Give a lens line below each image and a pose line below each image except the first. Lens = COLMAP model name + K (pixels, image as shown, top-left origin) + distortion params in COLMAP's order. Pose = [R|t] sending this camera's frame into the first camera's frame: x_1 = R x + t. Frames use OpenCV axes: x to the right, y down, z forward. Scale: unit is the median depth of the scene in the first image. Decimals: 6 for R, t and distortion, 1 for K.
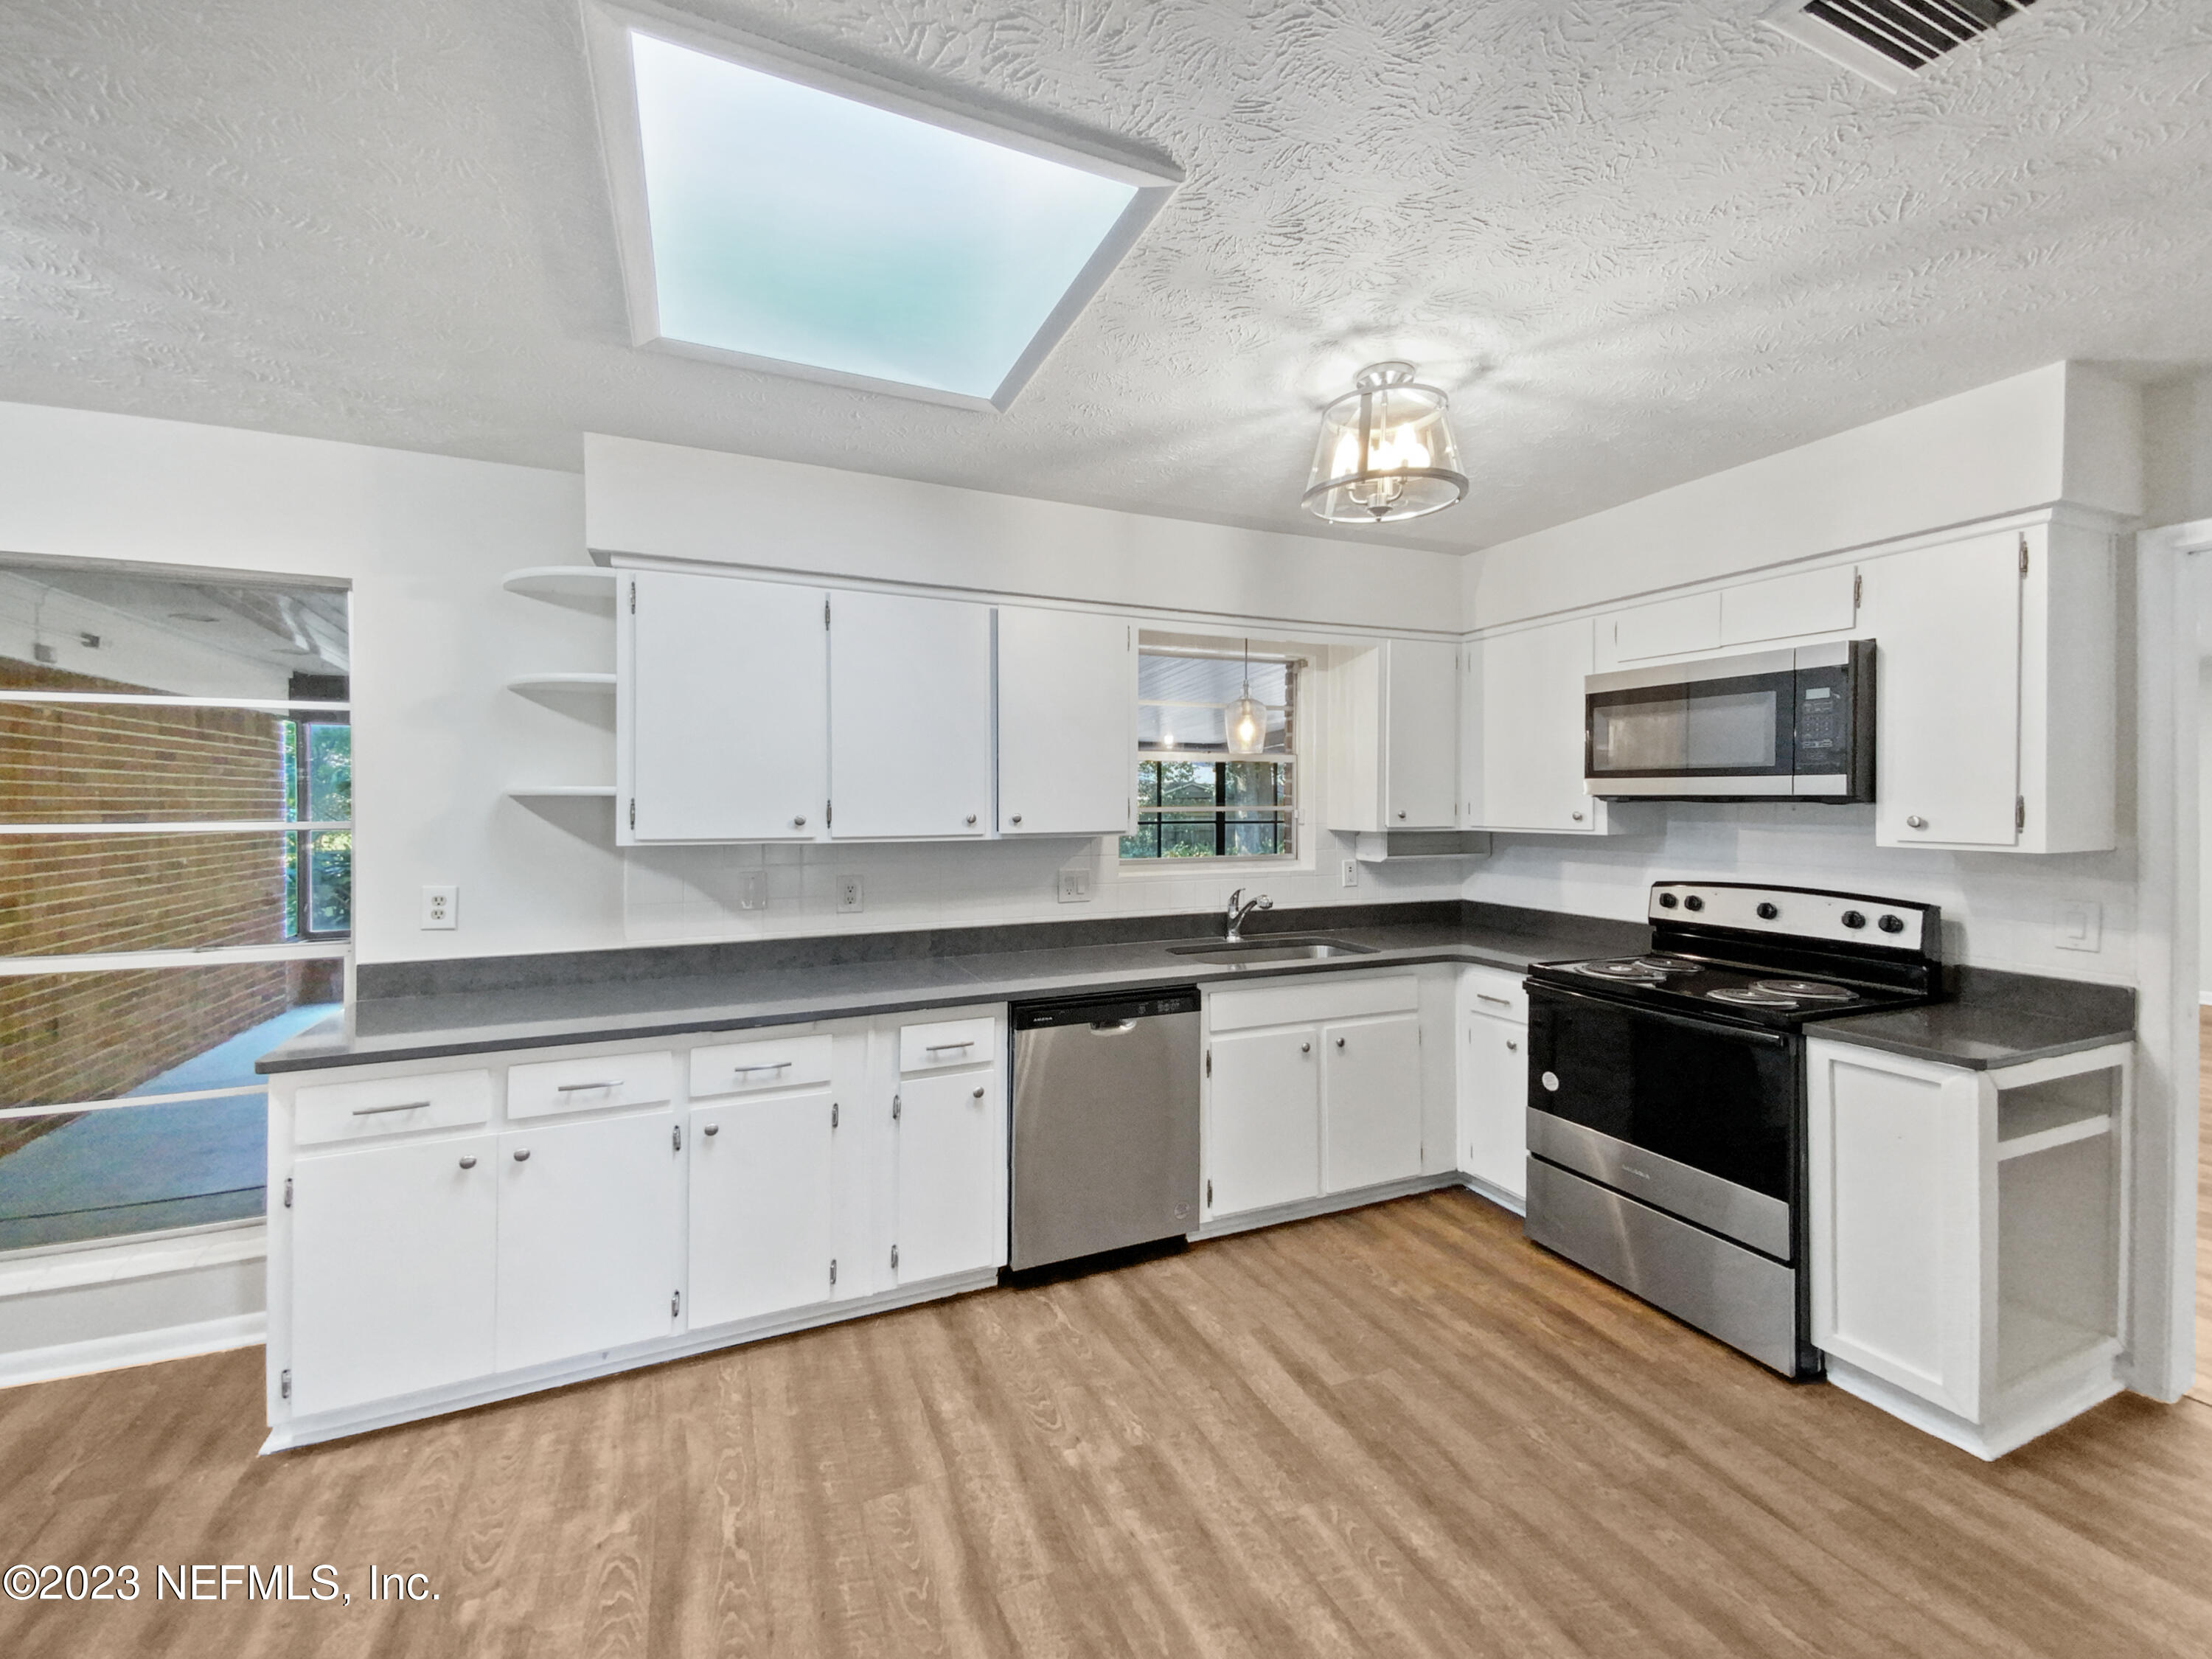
lens RADIAL K [[915.2, 0, 1169.0], [0, 915.2, 798.0], [0, 0, 1]] dist [0.014893, -0.001329]
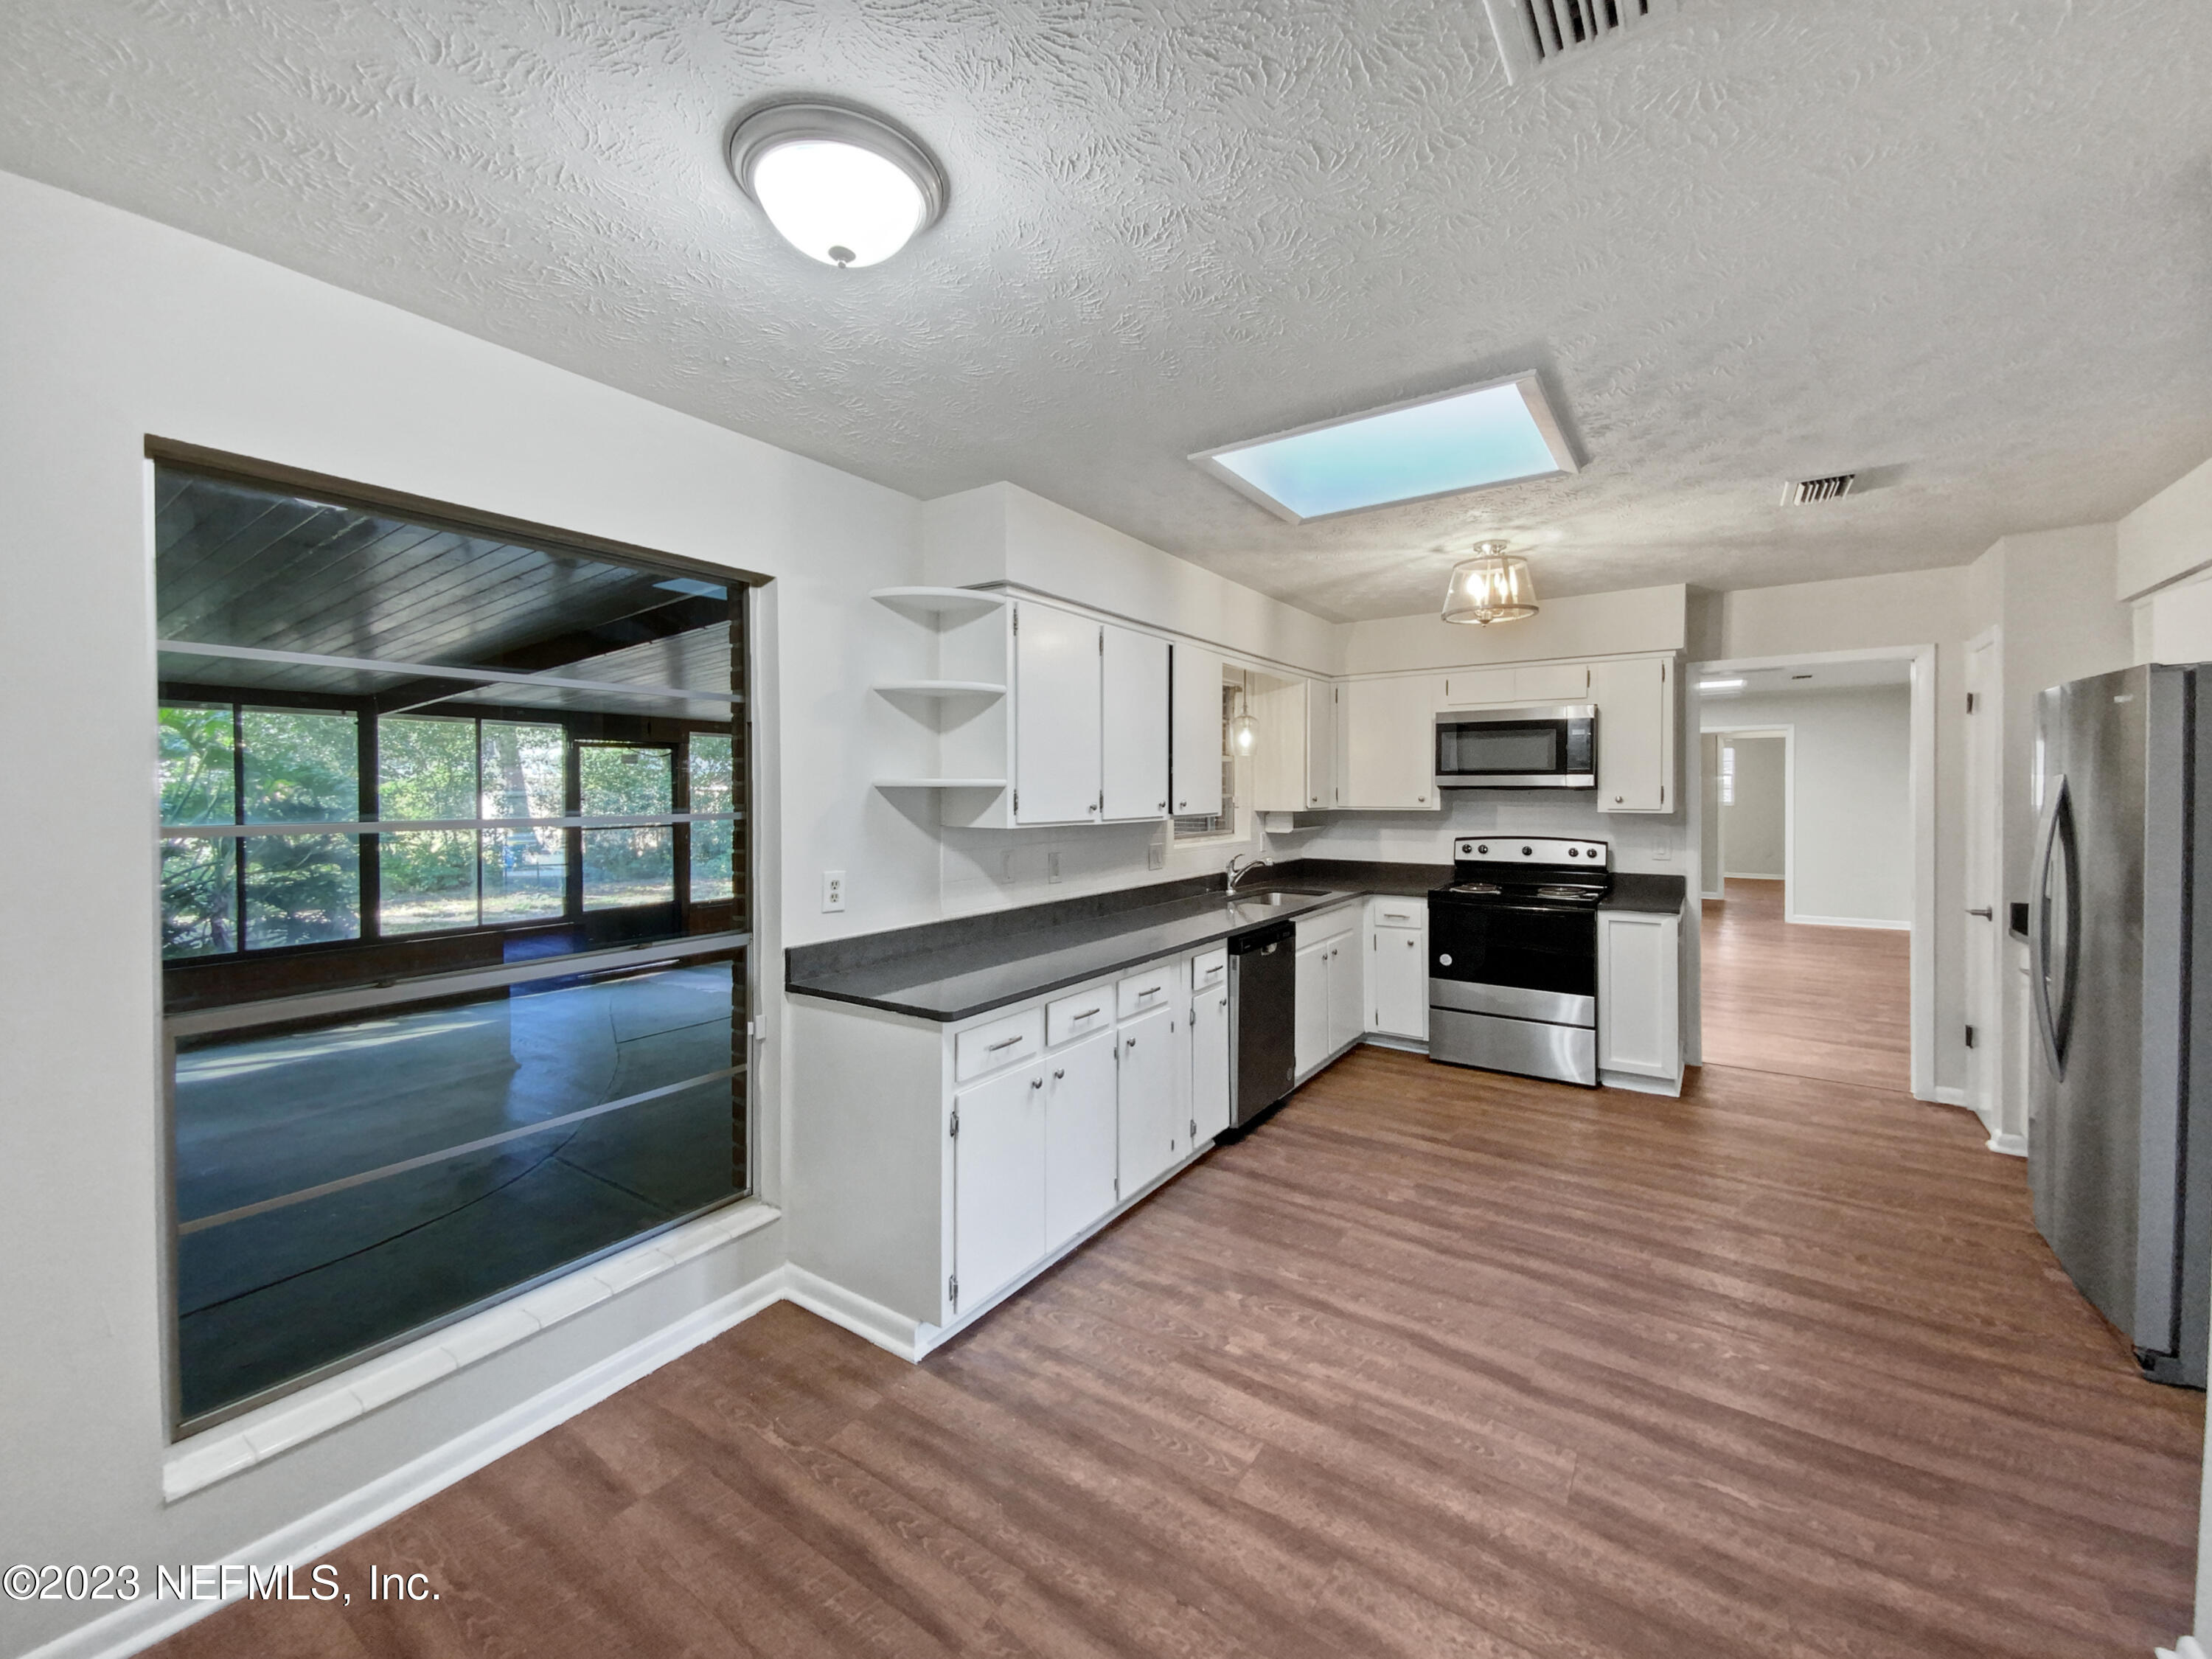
lens RADIAL K [[884.8, 0, 1141.7], [0, 884.8, 789.2], [0, 0, 1]] dist [0.024957, 0.001142]
pose [[0.846027, -0.003146, 0.533131, -1.046449], [0.004617, 0.999988, -0.001426, 0.003203], [-0.533120, 0.003668, 0.846032, -0.063835]]
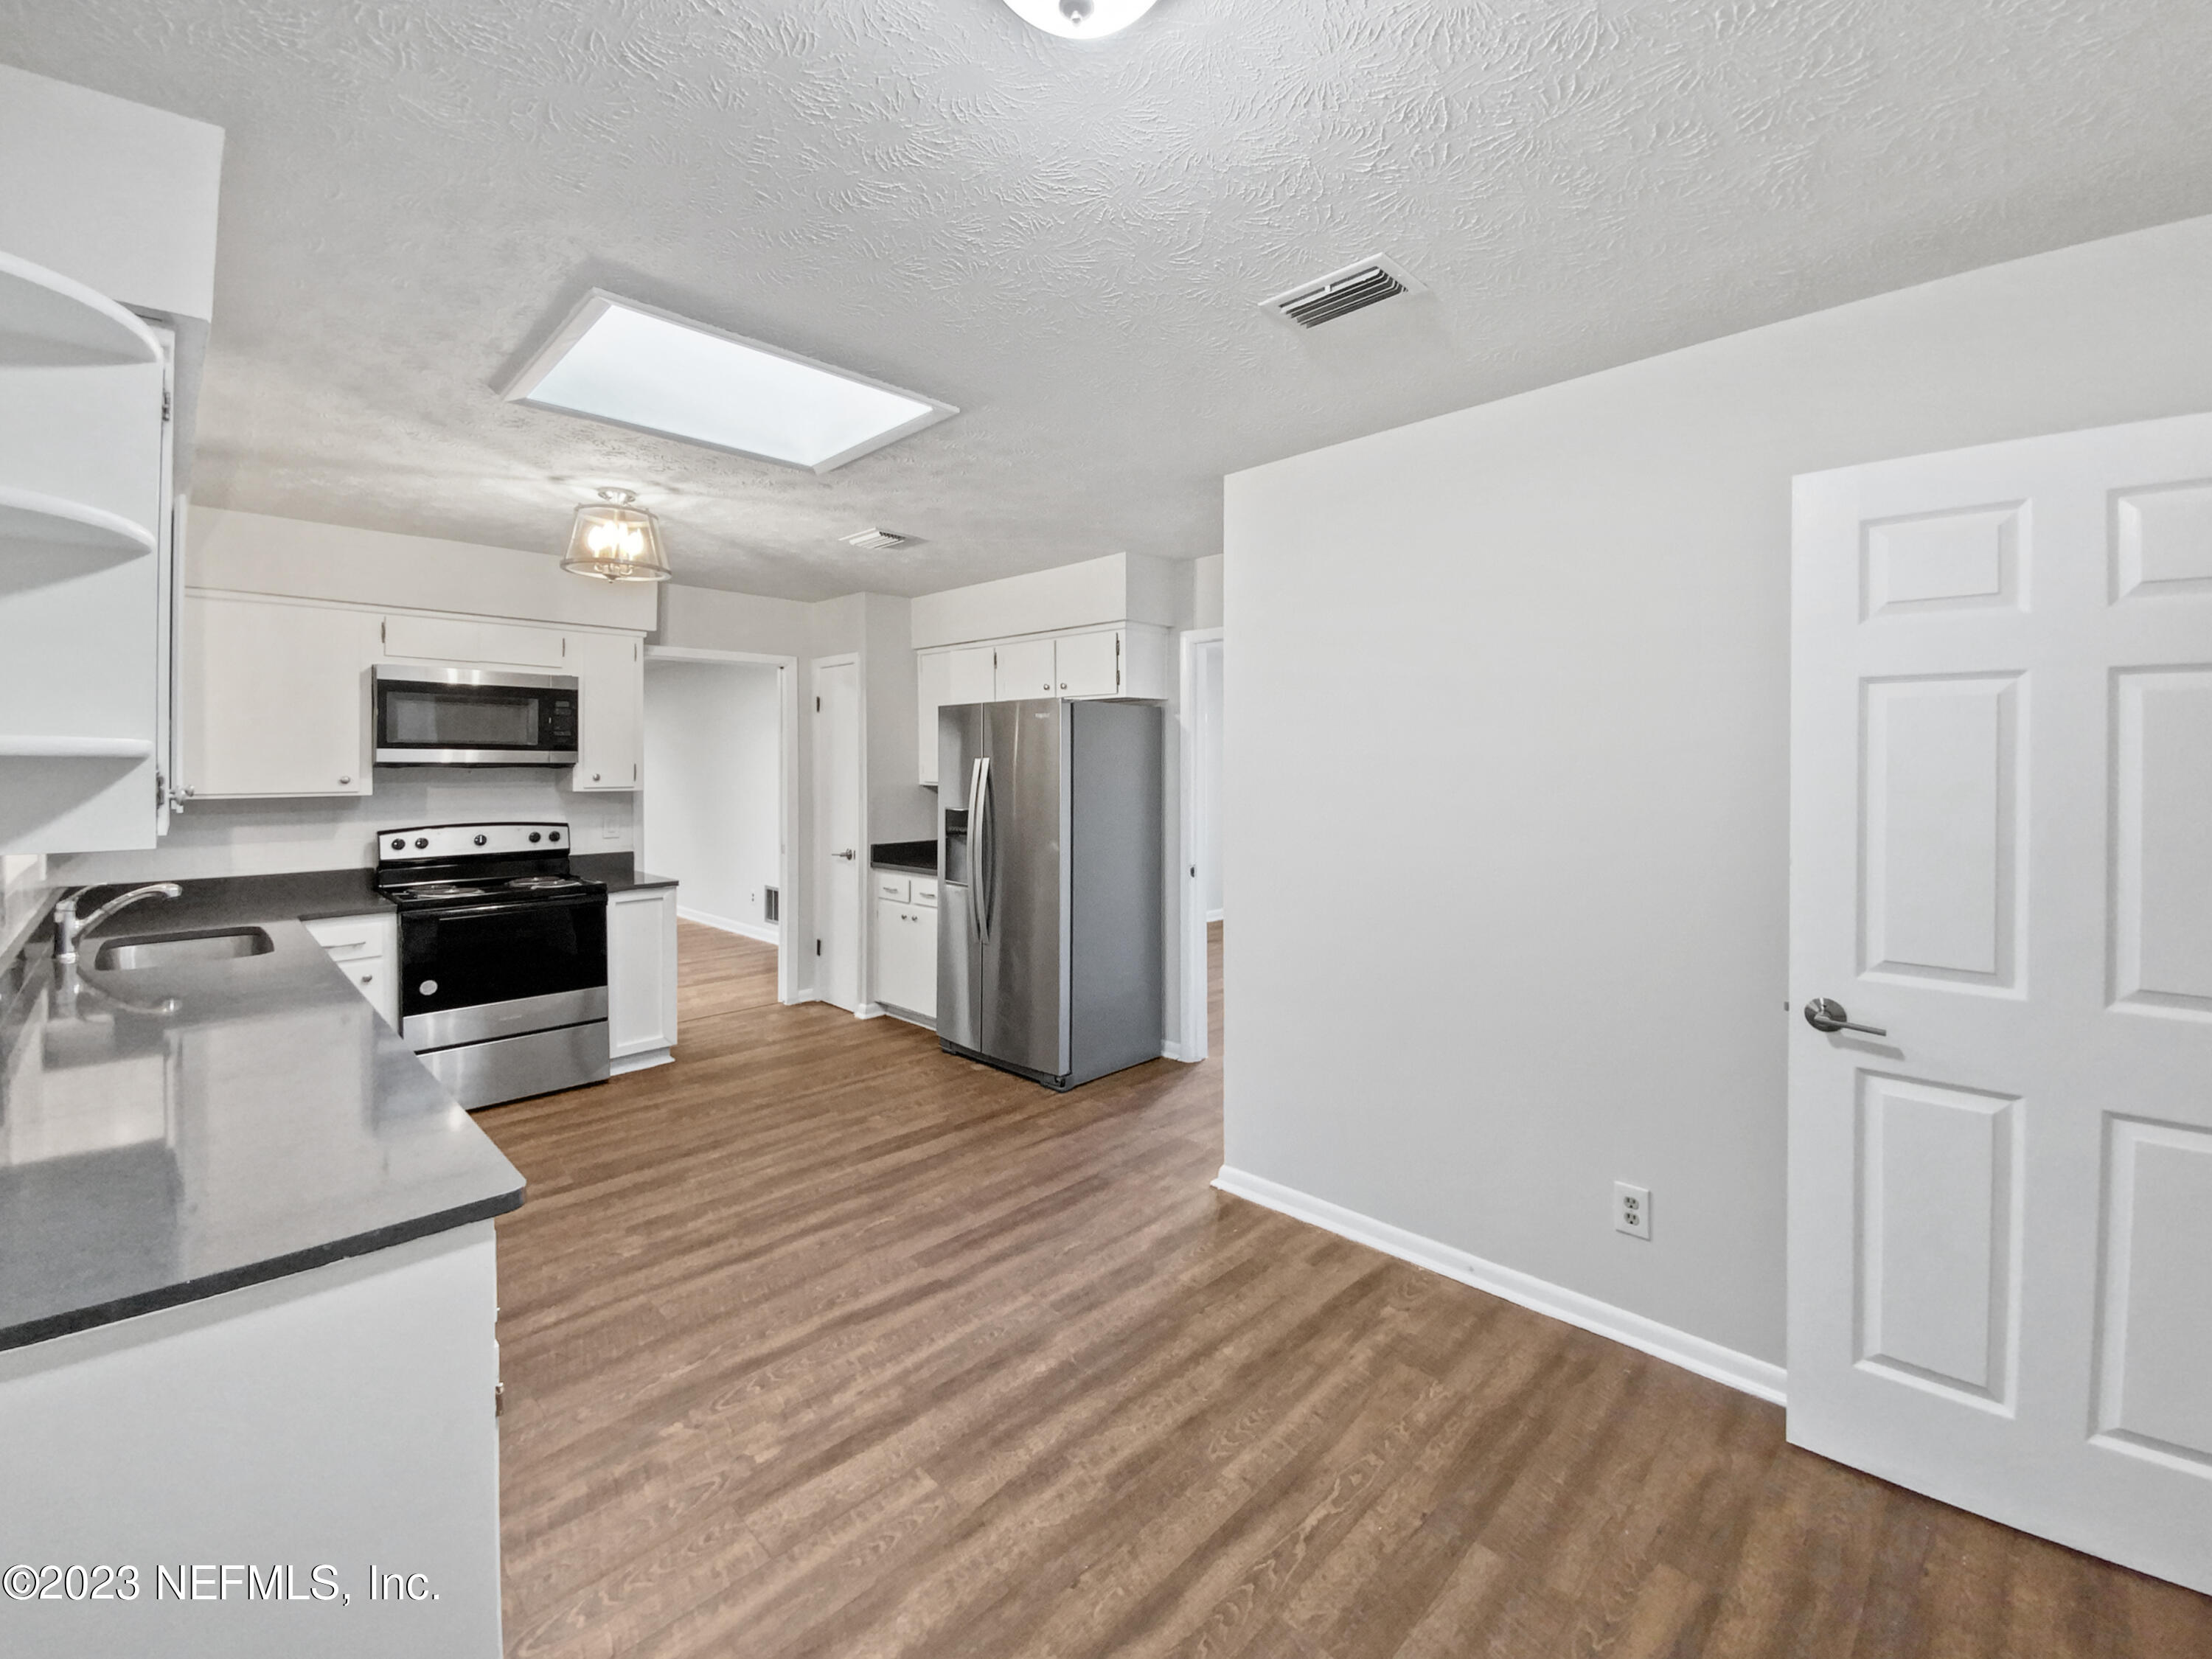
lens RADIAL K [[915.2, 0, 1106.7], [0, 915.2, 785.4], [0, 0, 1]] dist [0.014893, -0.001329]
pose [[-0.335004, -0.023961, 0.941912, -1.288335], [0.000288, 0.999674, 0.025533, -0.005277], [-0.942217, 0.008825, -0.334887, 0.635719]]
